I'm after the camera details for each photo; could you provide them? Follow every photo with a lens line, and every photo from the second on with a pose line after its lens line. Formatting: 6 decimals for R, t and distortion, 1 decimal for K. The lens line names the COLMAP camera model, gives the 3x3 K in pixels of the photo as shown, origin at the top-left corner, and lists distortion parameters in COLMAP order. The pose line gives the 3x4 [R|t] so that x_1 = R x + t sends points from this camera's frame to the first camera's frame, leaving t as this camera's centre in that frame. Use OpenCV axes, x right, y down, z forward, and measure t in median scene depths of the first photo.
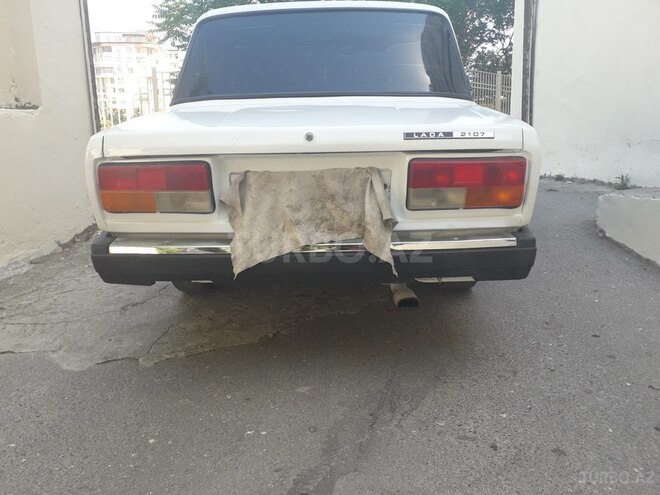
lens RADIAL K [[512.2, 0, 325.9], [0, 512.2, 248.7], [0, 0, 1]] dist [0.162452, -0.314939]
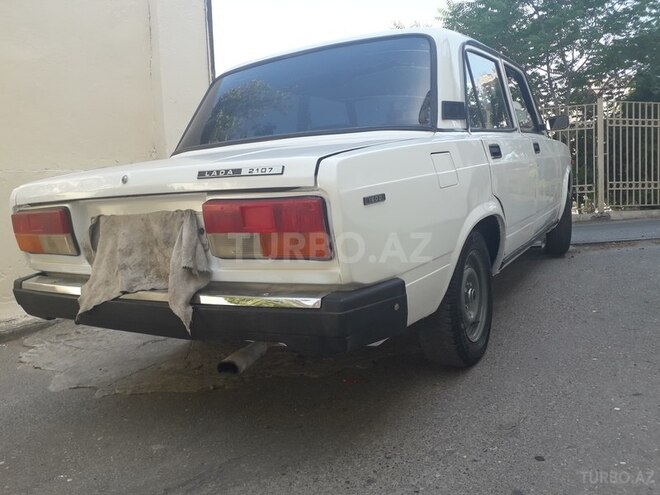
lens RADIAL K [[534.4, 0, 330.0], [0, 534.4, 247.5], [0, 0, 1]] dist [0.056029, -0.084244]
pose [[0.867807, 0.021682, -0.496427, 0.773690], [-0.069216, 0.994582, -0.077557, -0.035829], [0.492056, 0.101665, 0.864607, 0.308135]]
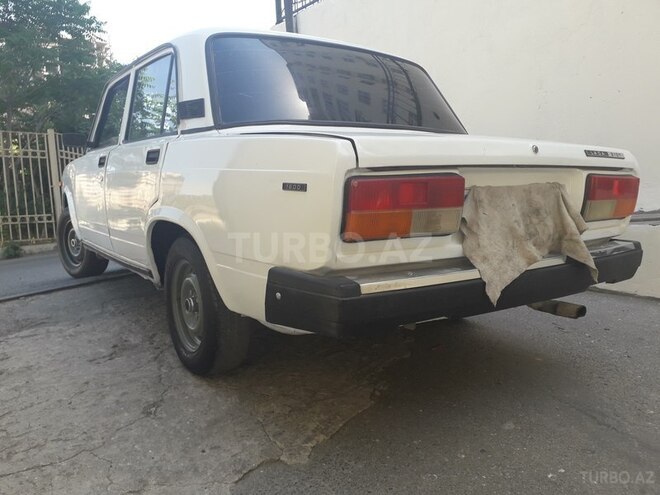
lens RADIAL K [[534.4, 0, 330.0], [0, 534.4, 247.5], [0, 0, 1]] dist [0.056029, -0.084244]
pose [[0.804861, -0.059380, 0.590485, -0.923223], [0.146440, 0.984086, -0.100645, 0.013523], [-0.575112, 0.167475, 0.800749, 0.410636]]
